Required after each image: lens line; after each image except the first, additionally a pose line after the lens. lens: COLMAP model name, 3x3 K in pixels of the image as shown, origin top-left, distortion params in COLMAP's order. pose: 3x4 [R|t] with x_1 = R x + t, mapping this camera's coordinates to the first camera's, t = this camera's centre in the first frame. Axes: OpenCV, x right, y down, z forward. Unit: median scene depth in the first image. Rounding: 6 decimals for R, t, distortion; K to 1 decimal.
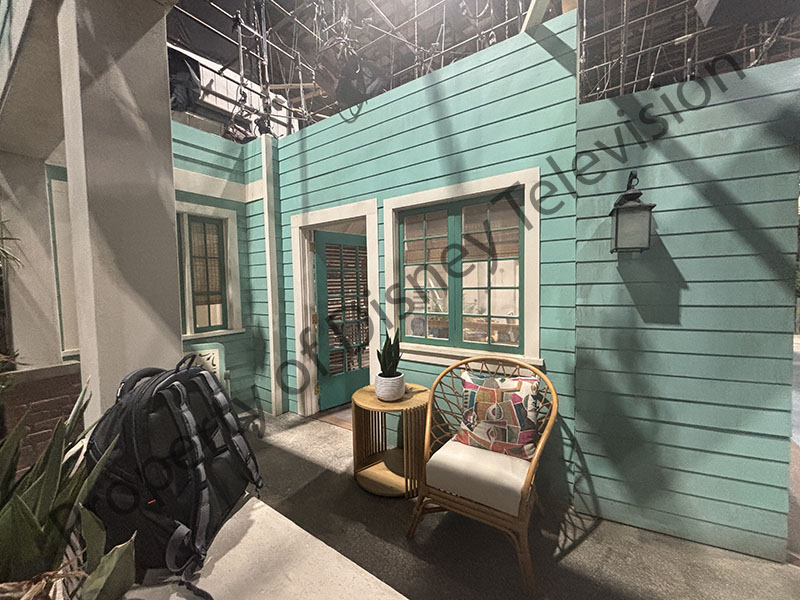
lens RADIAL K [[322.5, 0, 399.3], [0, 322.5, 301.2], [0, 0, 1]] dist [-0.000347, -0.000096]
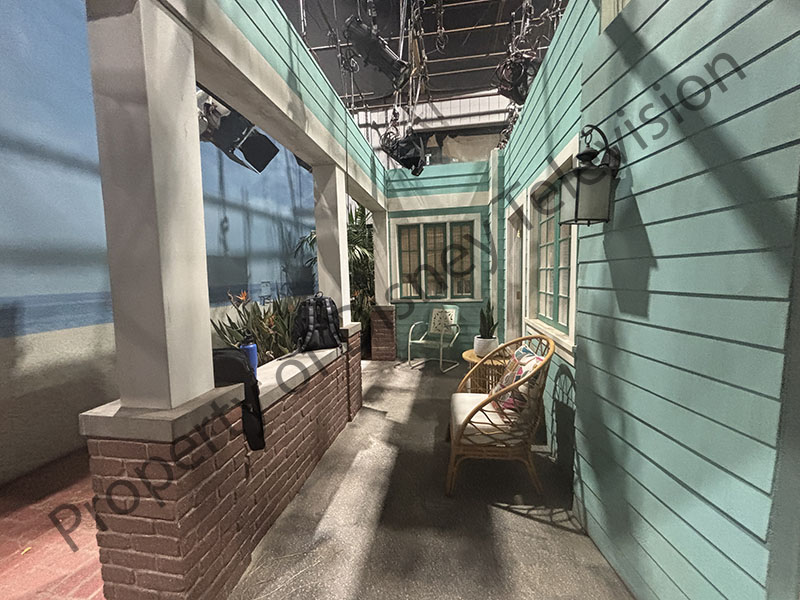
lens RADIAL K [[322.5, 0, 398.9], [0, 322.5, 303.8], [0, 0, 1]] dist [-0.000347, -0.000096]
pose [[0.429909, 0.091439, -0.898230, 1.271490], [-0.032880, 0.995784, 0.085634, -0.001781], [0.902273, -0.007281, 0.431103, 0.193834]]
